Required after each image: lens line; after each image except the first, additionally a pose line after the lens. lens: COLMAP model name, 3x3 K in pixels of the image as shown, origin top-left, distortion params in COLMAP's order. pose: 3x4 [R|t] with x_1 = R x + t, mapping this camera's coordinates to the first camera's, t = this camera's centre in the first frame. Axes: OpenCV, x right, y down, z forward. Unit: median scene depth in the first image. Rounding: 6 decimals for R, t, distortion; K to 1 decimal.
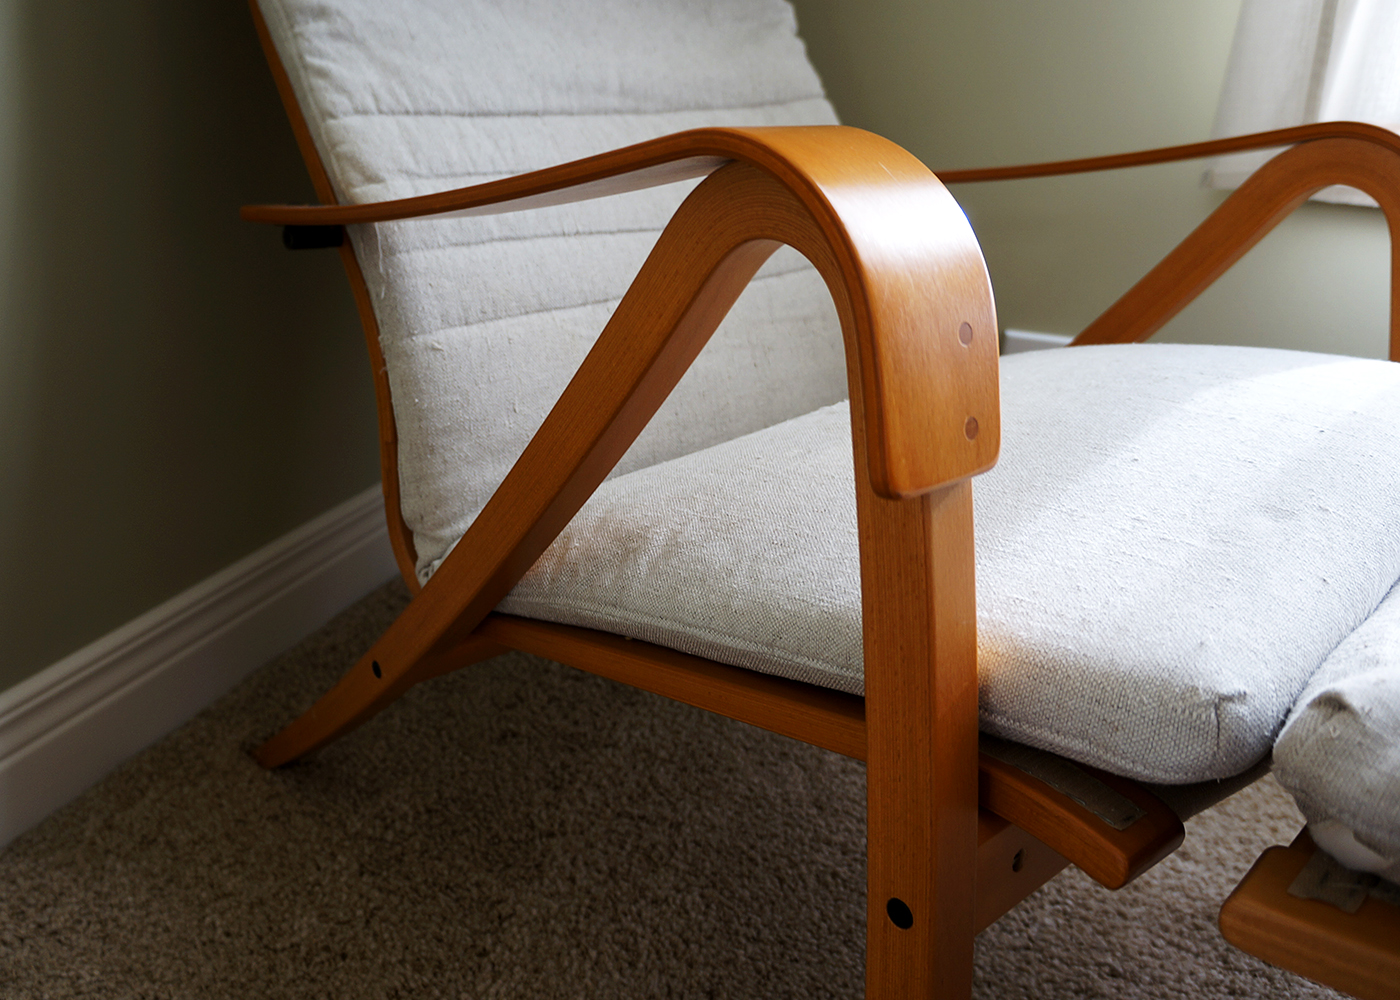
lens RADIAL K [[1175.8, 0, 625.9], [0, 1175.8, 483.7], [0, 0, 1]] dist [-0.029060, 0.001660]
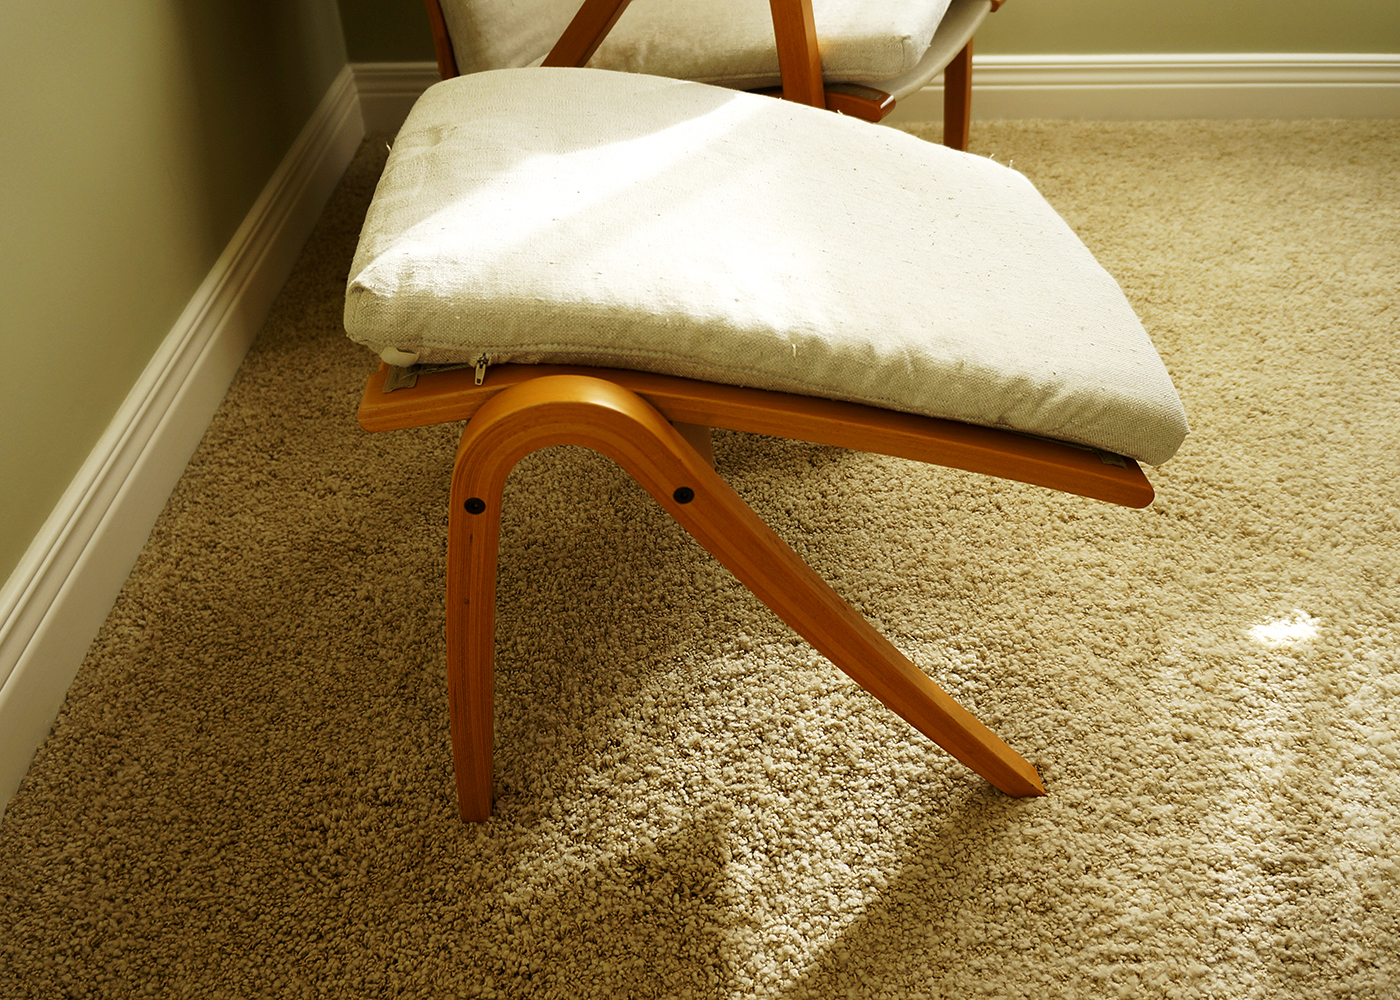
lens RADIAL K [[1170.4, 0, 703.9], [0, 1170.4, 482.6], [0, 0, 1]] dist [-0.059028, 0.065047]
pose [[0.911257, -0.285554, 0.296765, -0.551541], [0.189619, 0.930575, 0.313169, 0.106743], [-0.365589, -0.229105, 0.902139, -0.830168]]
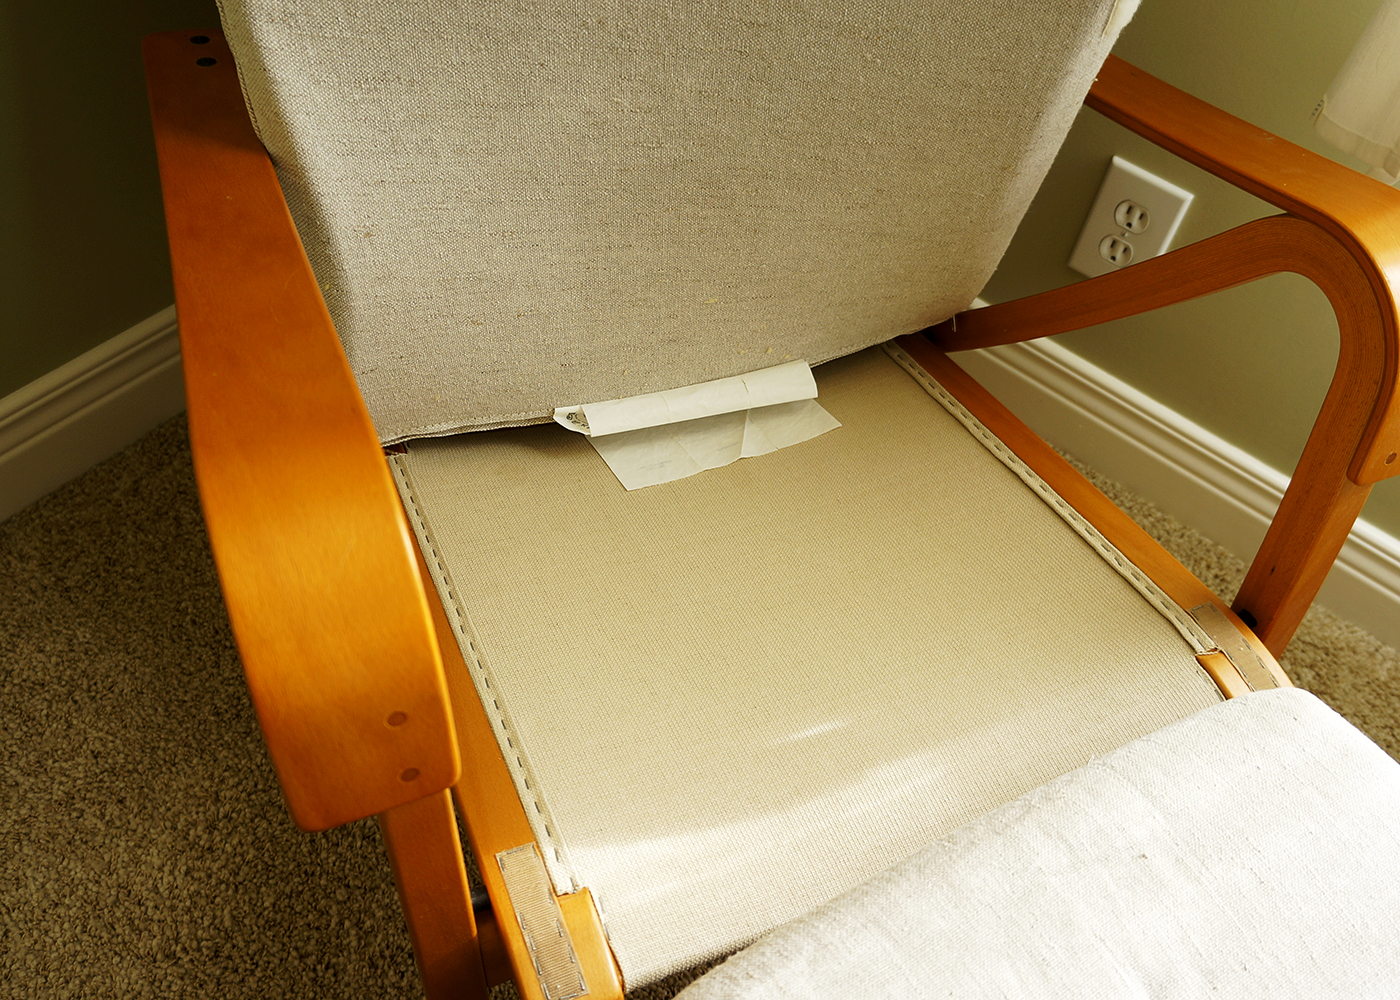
lens RADIAL K [[1176.9, 0, 722.5], [0, 1176.9, 520.1], [0, 0, 1]] dist [-0.014002, -0.014979]
pose [[0.958901, 0.258052, -0.117977, 0.336760], [-0.165619, 0.846640, 0.505738, -0.455578], [0.230391, -0.465413, 0.854582, 0.102500]]
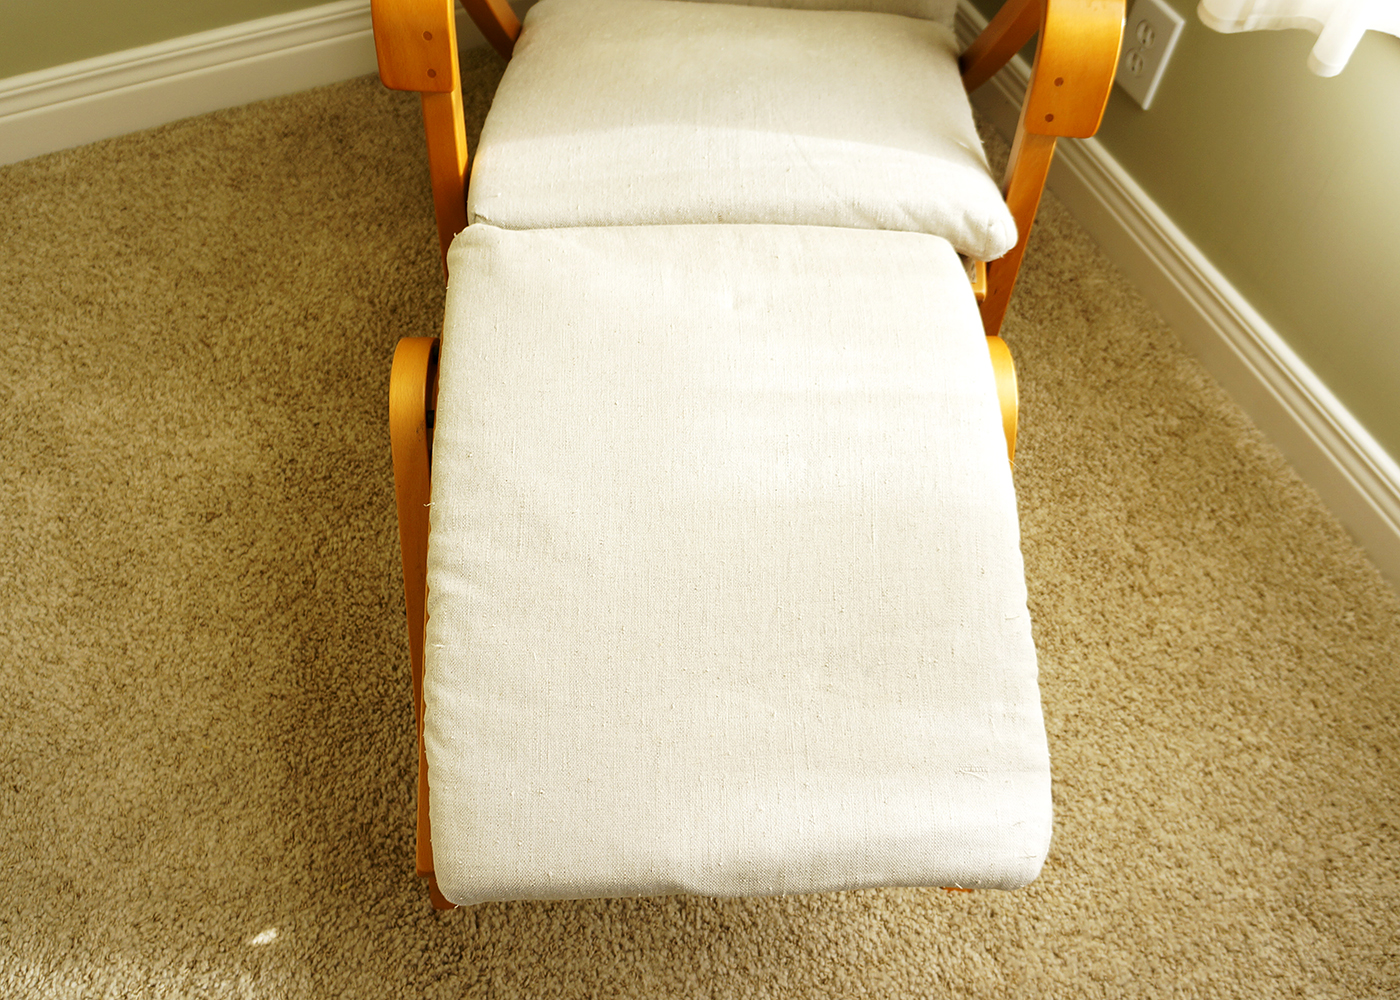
lens RADIAL K [[1176.9, 0, 722.5], [0, 1176.9, 520.1], [0, 0, 1]] dist [-0.014002, -0.014979]
pose [[0.741295, 0.562257, -0.366537, 1.140310], [-0.251178, 0.738822, 0.625341, -0.550342], [0.622408, -0.371497, 0.688911, -0.365918]]
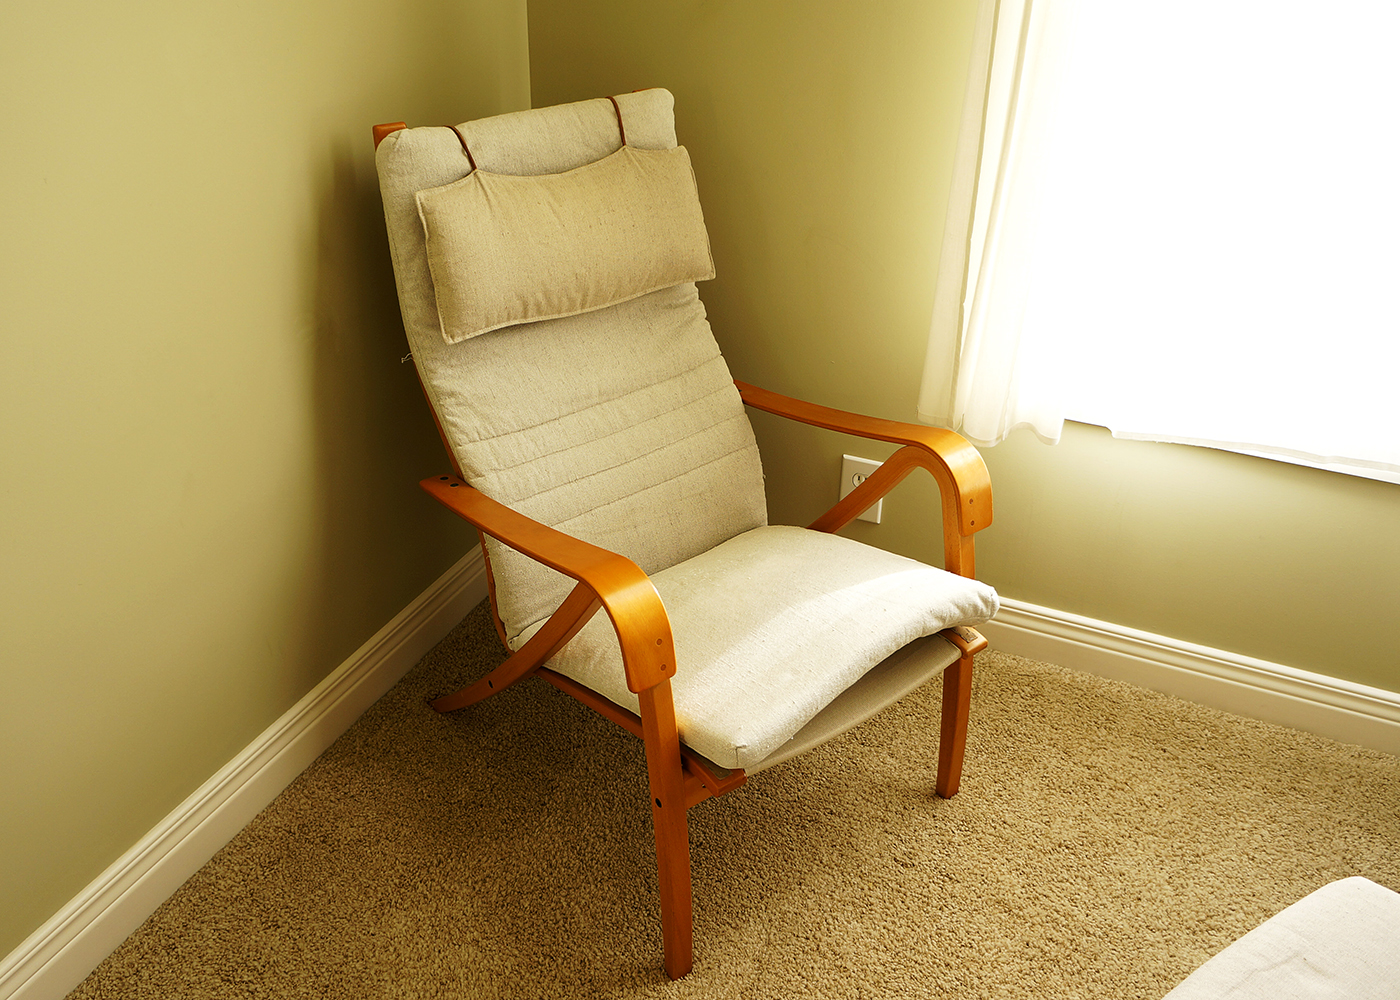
lens RADIAL K [[1170.4, 0, 703.9], [0, 1170.4, 482.6], [0, 0, 1]] dist [-0.059028, 0.065047]
pose [[0.999481, -0.011350, -0.030133, 0.263068], [0.015578, 0.989451, 0.144026, -0.532047], [0.028180, -0.144420, 0.989115, -1.123524]]
